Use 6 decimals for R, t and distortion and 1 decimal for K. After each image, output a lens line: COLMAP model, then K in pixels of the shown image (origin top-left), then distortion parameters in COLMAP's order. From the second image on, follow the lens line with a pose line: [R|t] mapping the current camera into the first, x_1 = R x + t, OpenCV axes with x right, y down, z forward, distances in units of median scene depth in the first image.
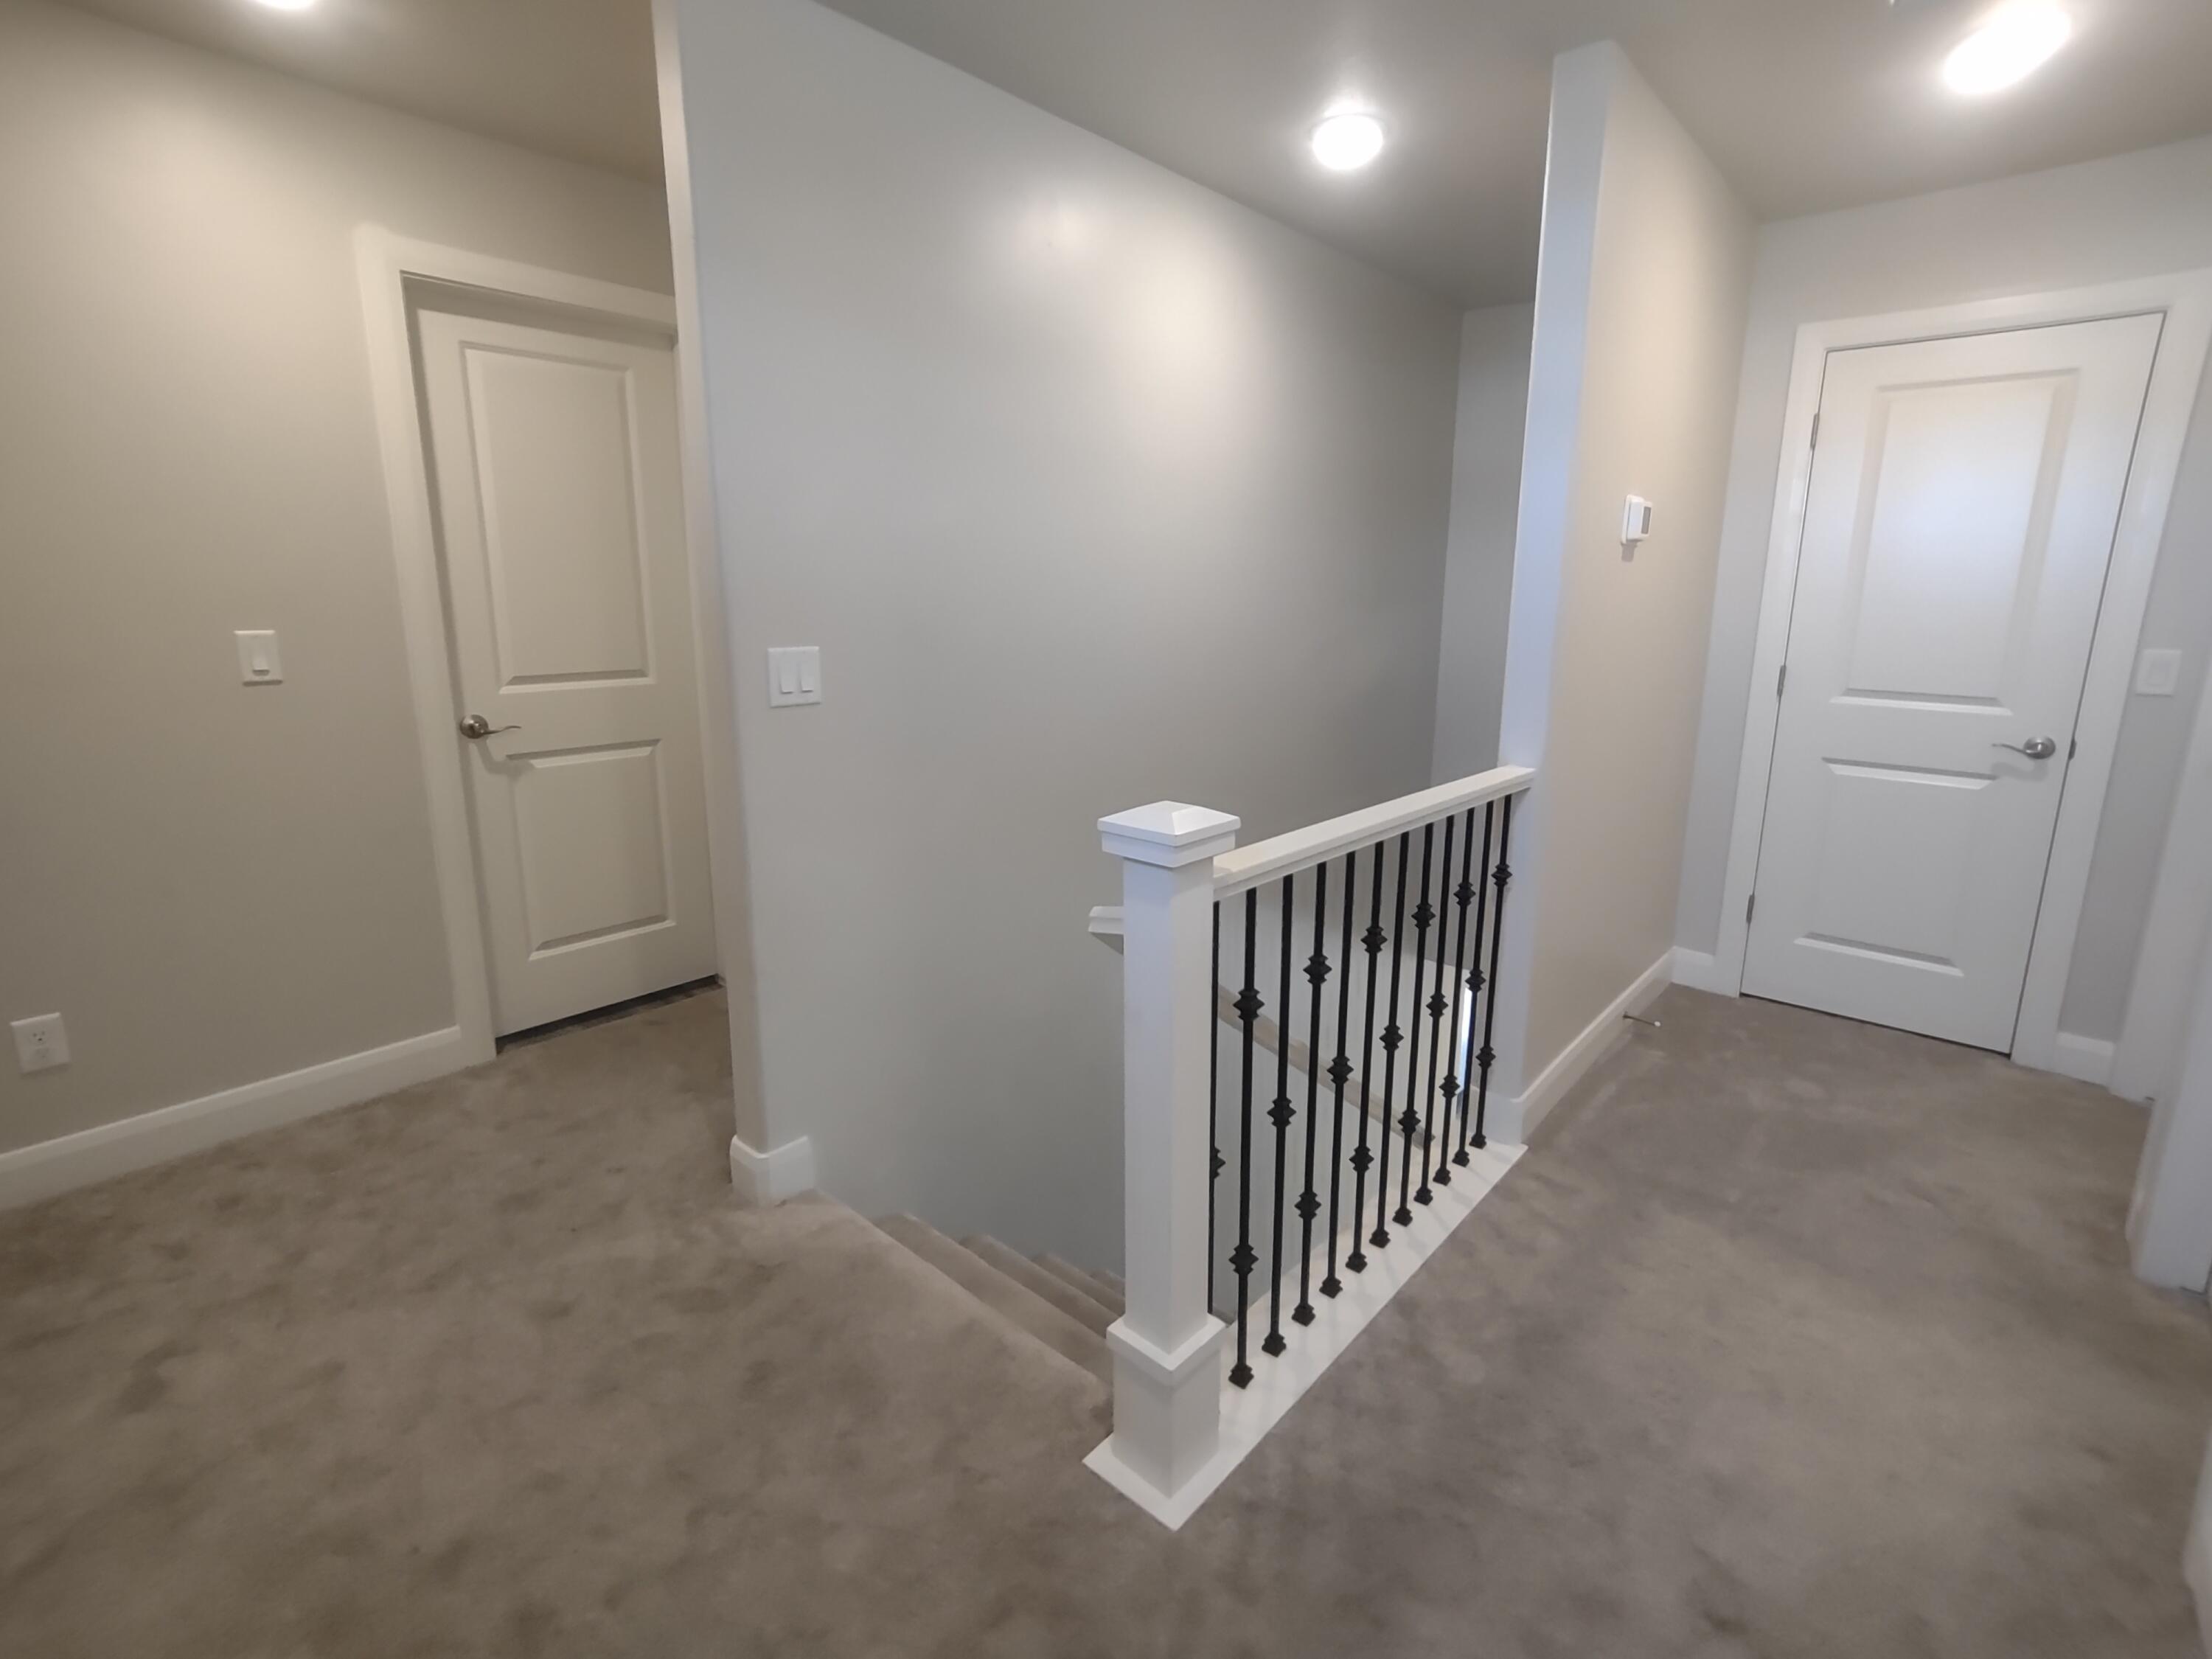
lens RADIAL K [[1009.8, 0, 1112.1], [0, 1009.8, 821.5], [0, 0, 1]] dist [-0.000146, -0.000041]
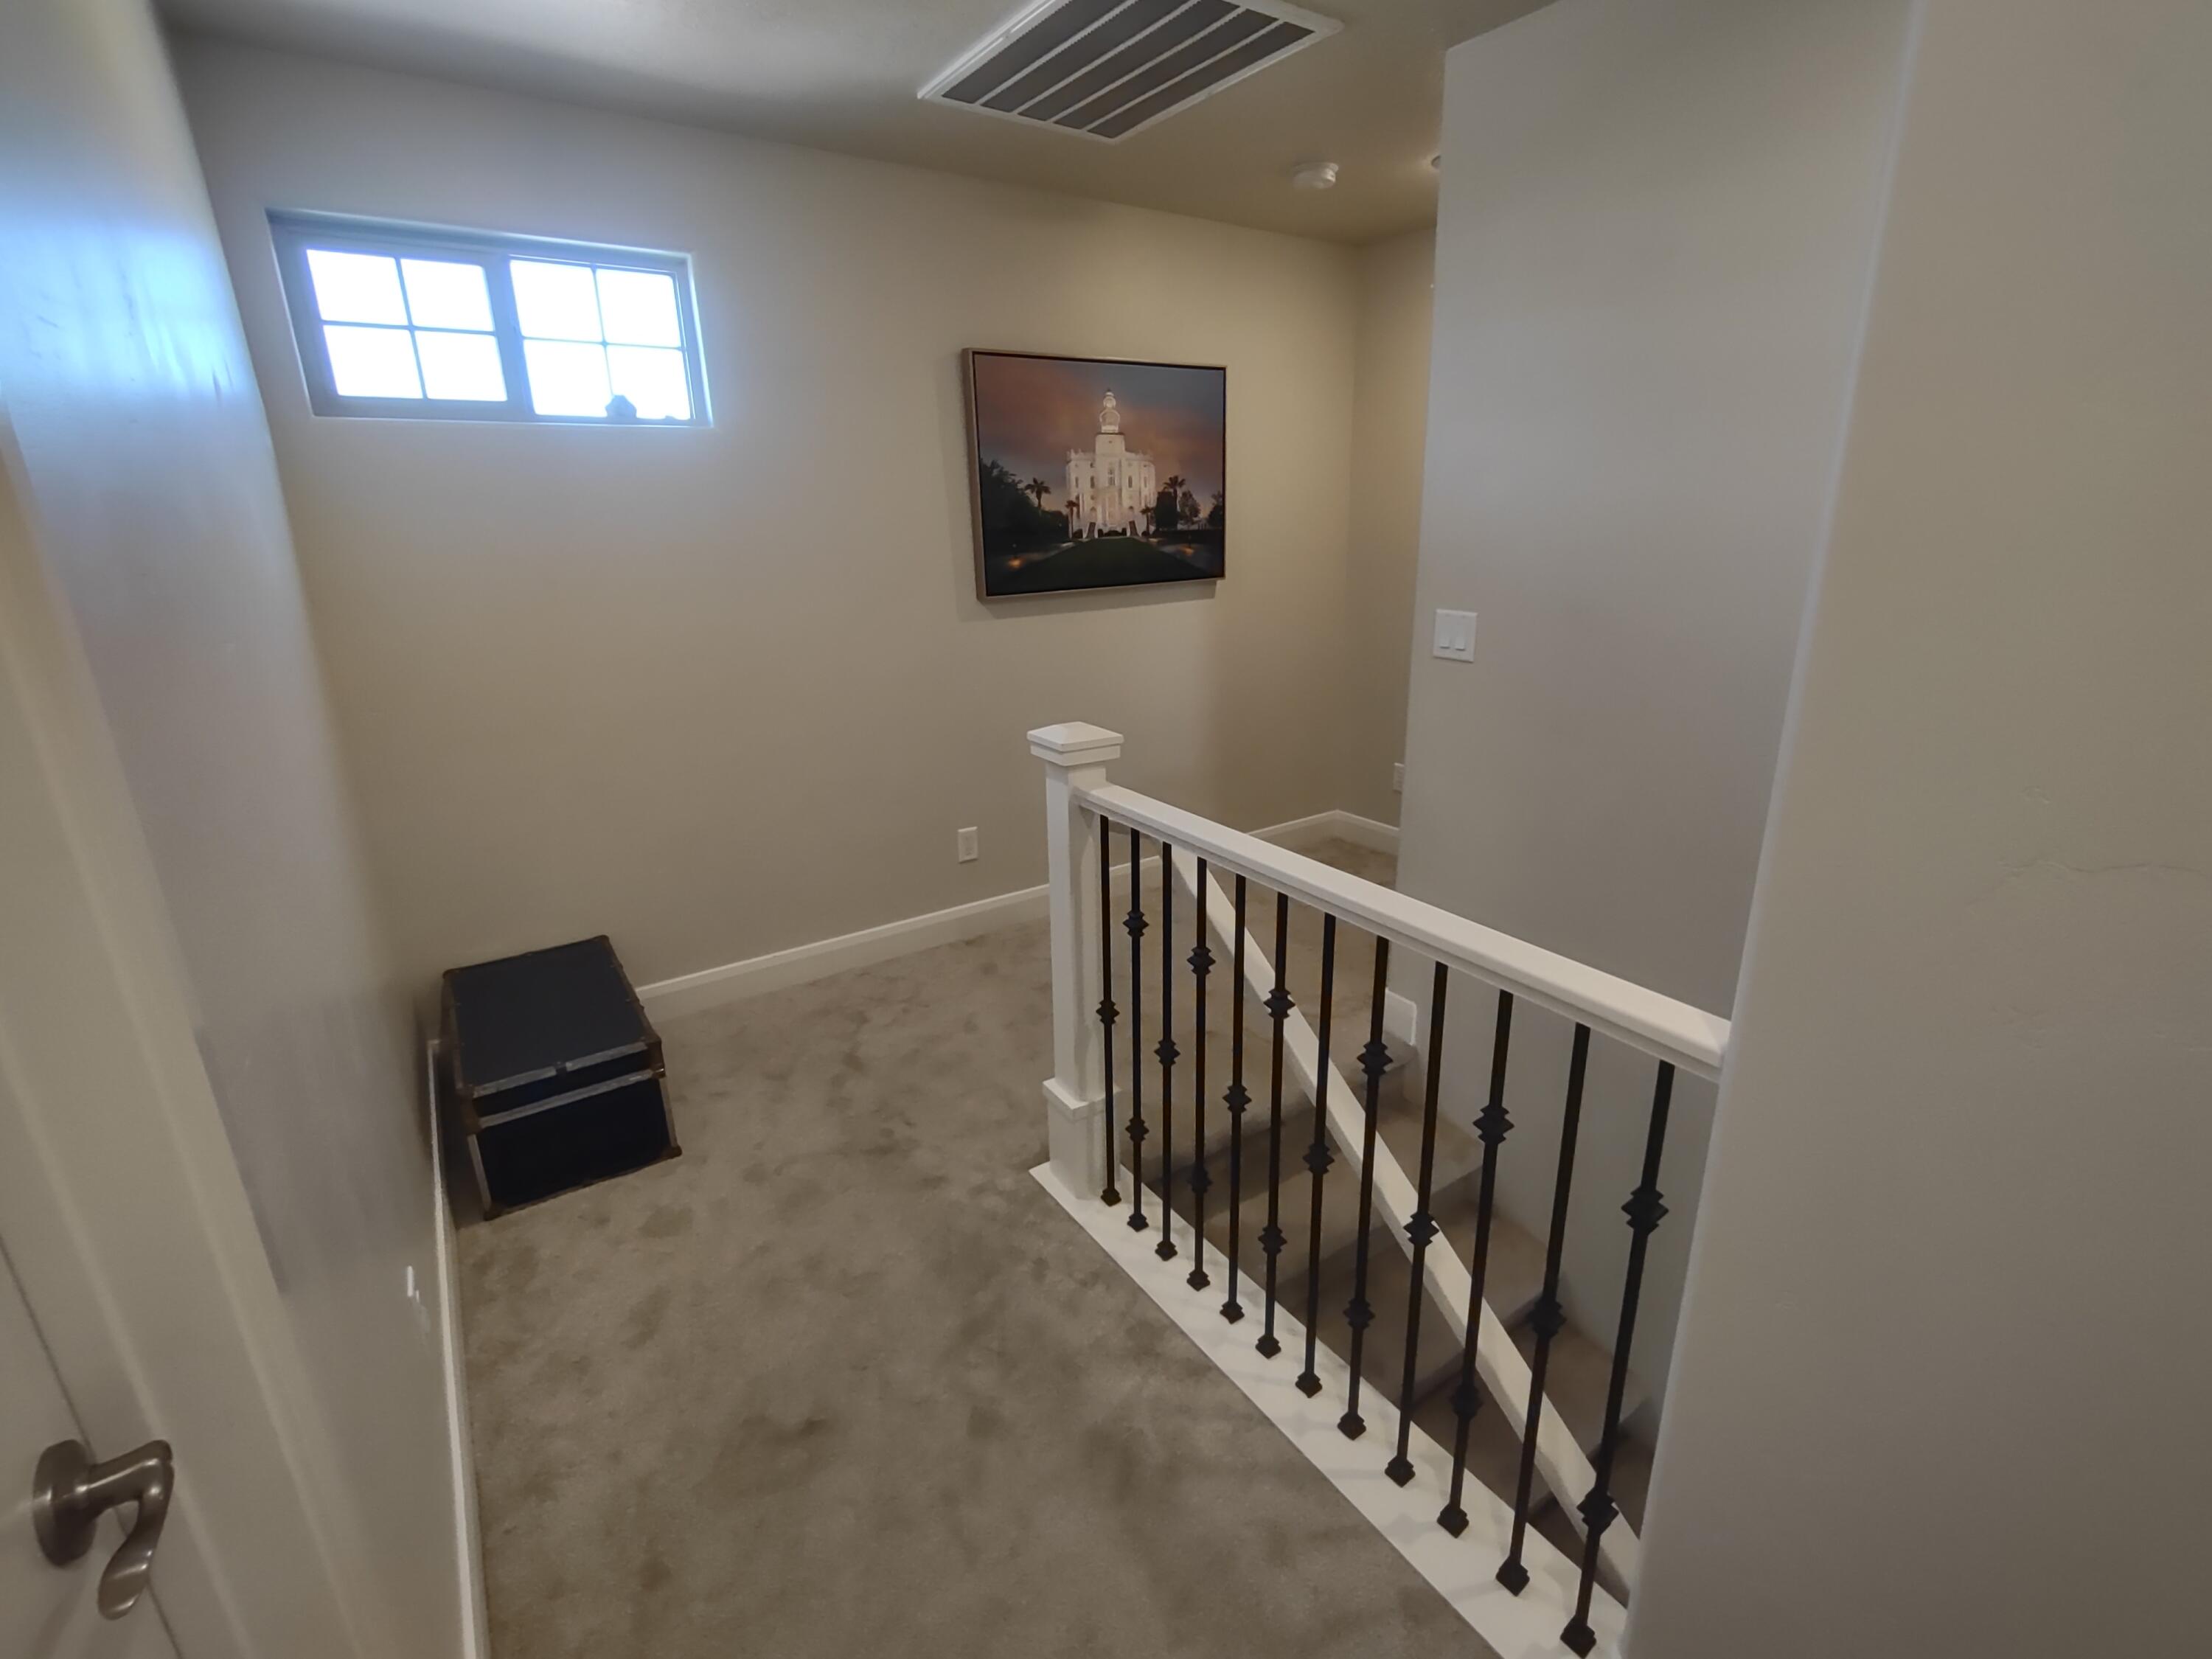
lens RADIAL K [[1009.8, 0, 1115.4], [0, 1009.8, 821.4], [0, 0, 1]] dist [-0.000146, -0.000041]
pose [[-0.232593, 0.298600, -0.925602, 0.973176], [-0.208561, 0.914250, 0.347346, -0.280954], [0.949949, 0.273834, -0.150371, 0.881815]]
